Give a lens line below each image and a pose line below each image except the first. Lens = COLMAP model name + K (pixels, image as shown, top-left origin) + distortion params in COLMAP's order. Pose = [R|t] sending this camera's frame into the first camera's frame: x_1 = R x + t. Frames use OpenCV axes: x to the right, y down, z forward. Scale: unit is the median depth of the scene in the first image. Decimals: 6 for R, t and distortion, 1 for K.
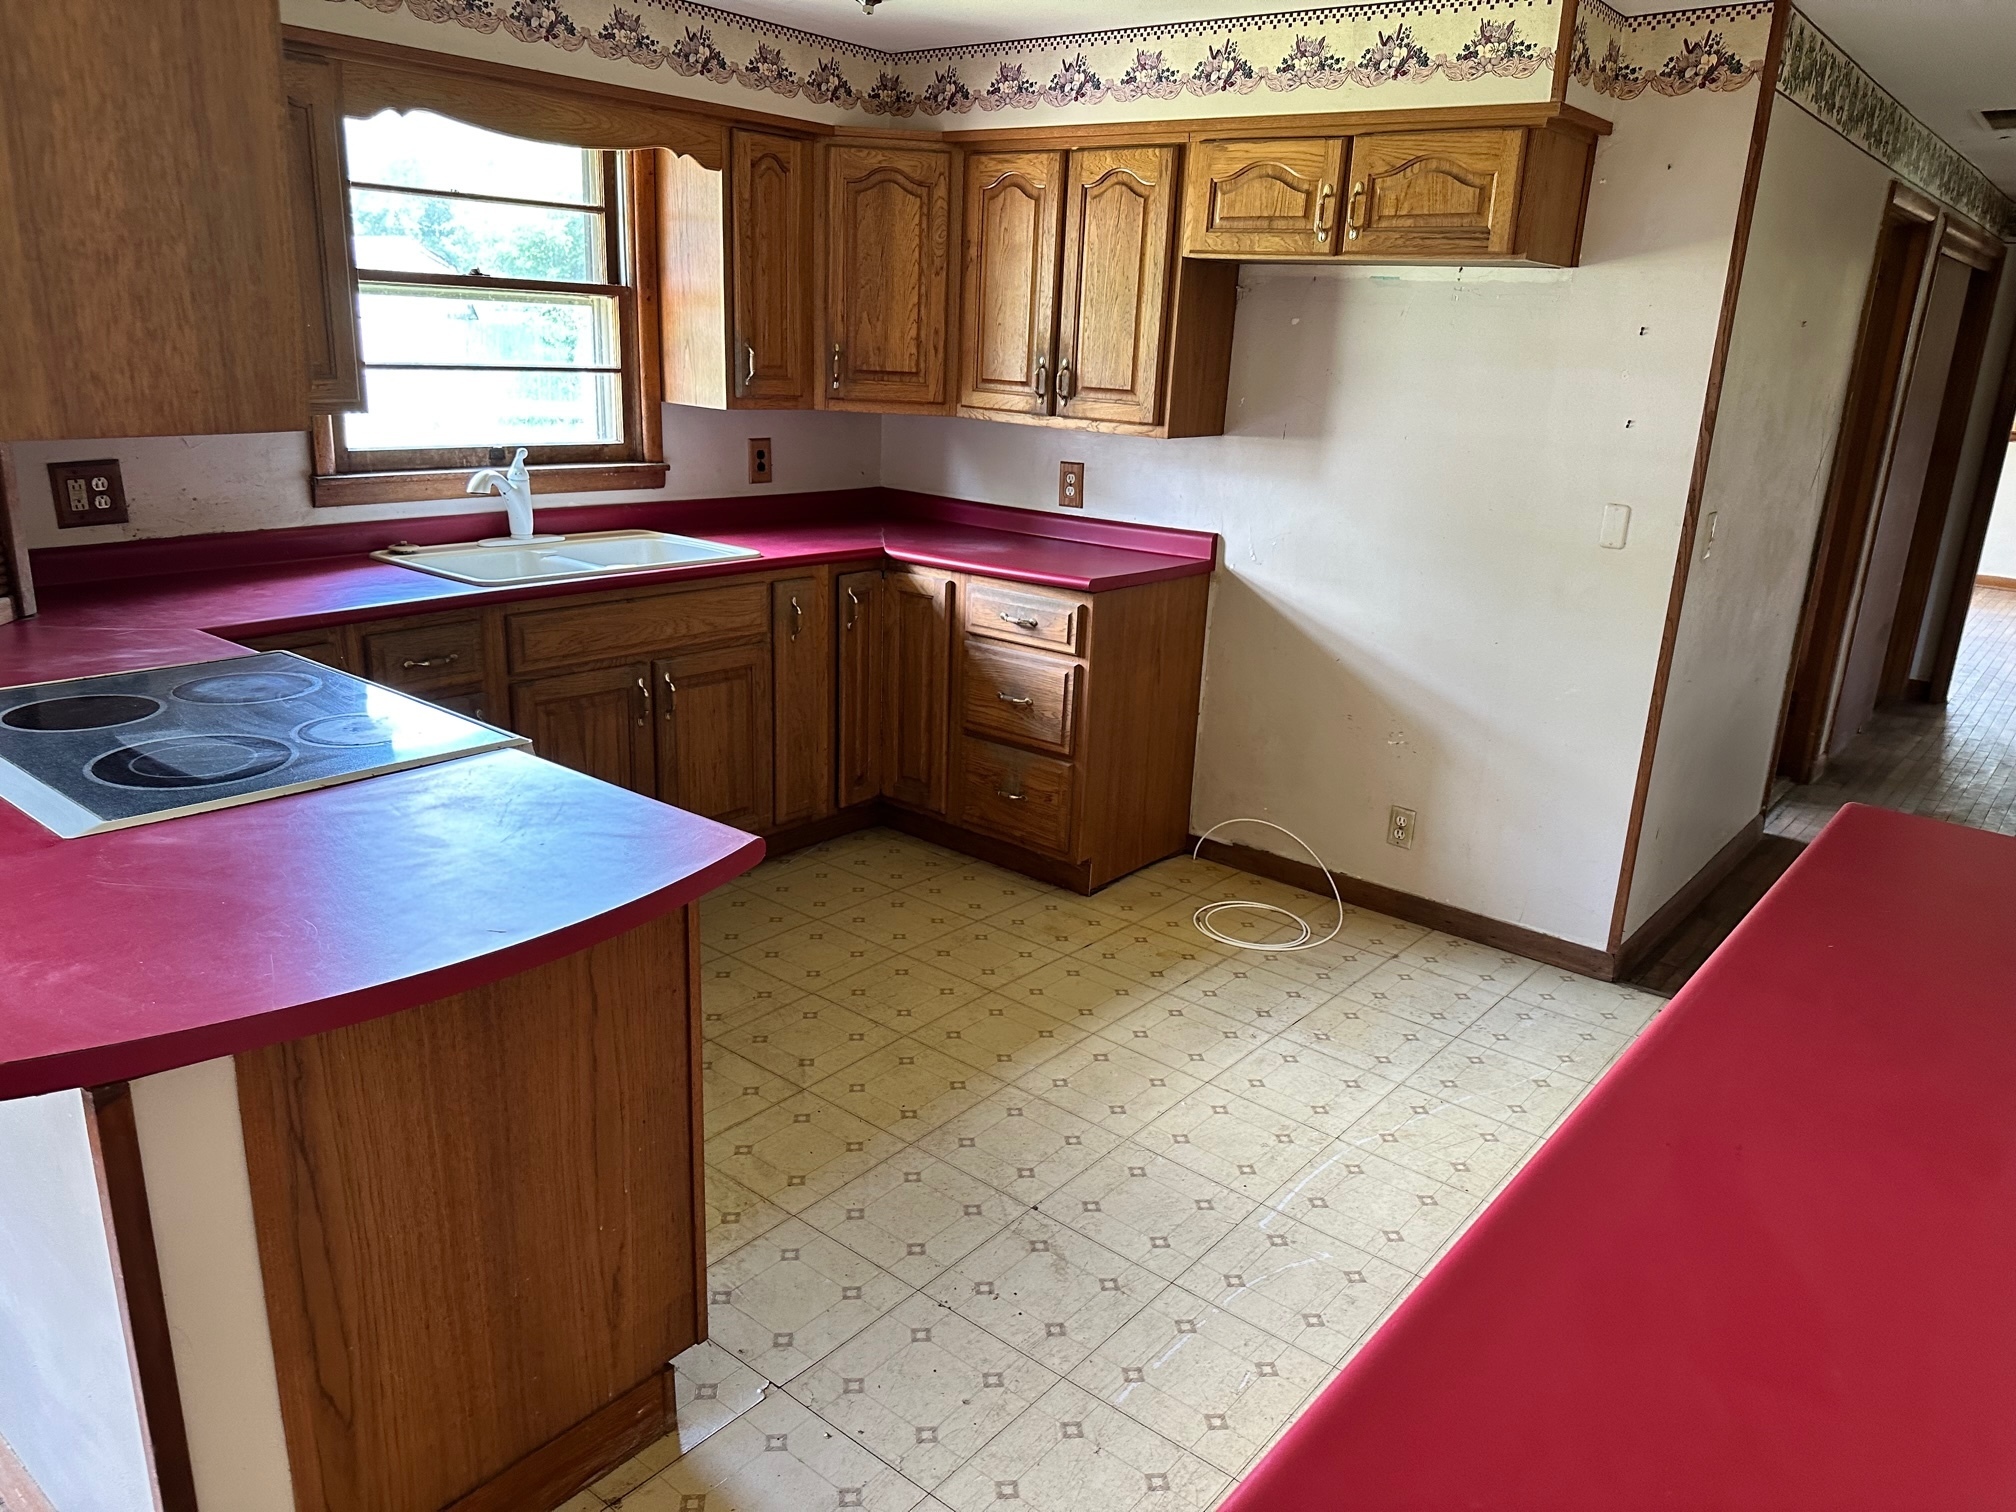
lens RADIAL K [[1391.9, 0, 1008.0], [0, 1391.9, 756.0], [0, 0, 1]] dist [0.107205, -0.139330]
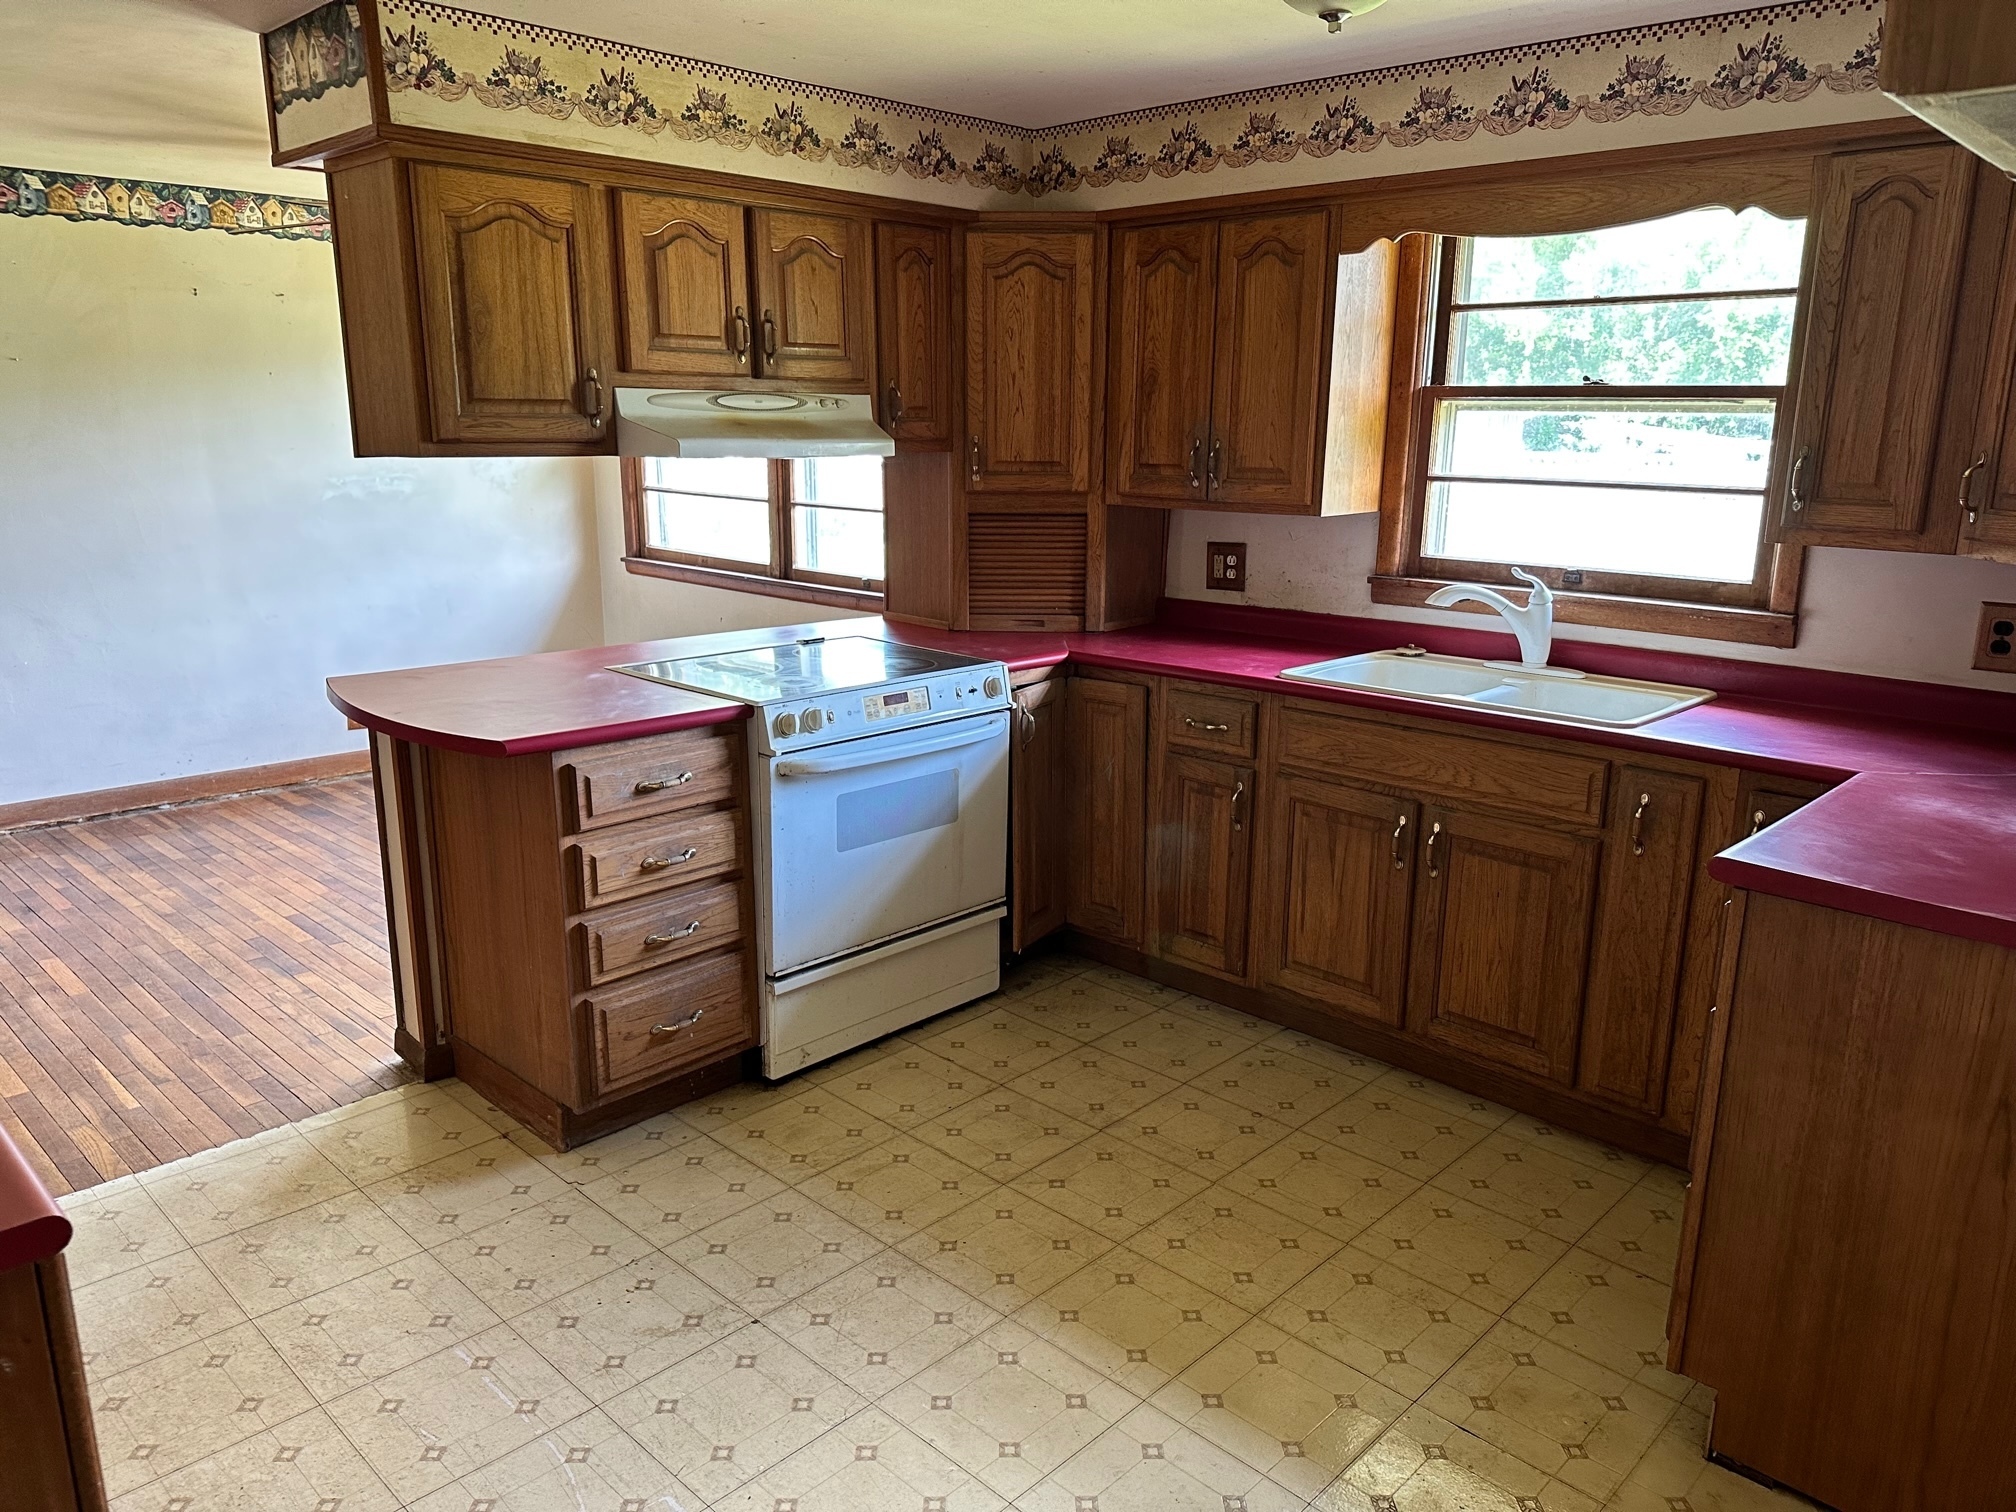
lens RADIAL K [[1391.9, 0, 1008.0], [0, 1391.9, 756.0], [0, 0, 1]] dist [0.107205, -0.139330]
pose [[-0.071532, 0.193523, -0.978484, 0.700478], [-0.302660, 0.930534, 0.206166, -0.225309], [0.950411, 0.310895, -0.007991, 0.856176]]
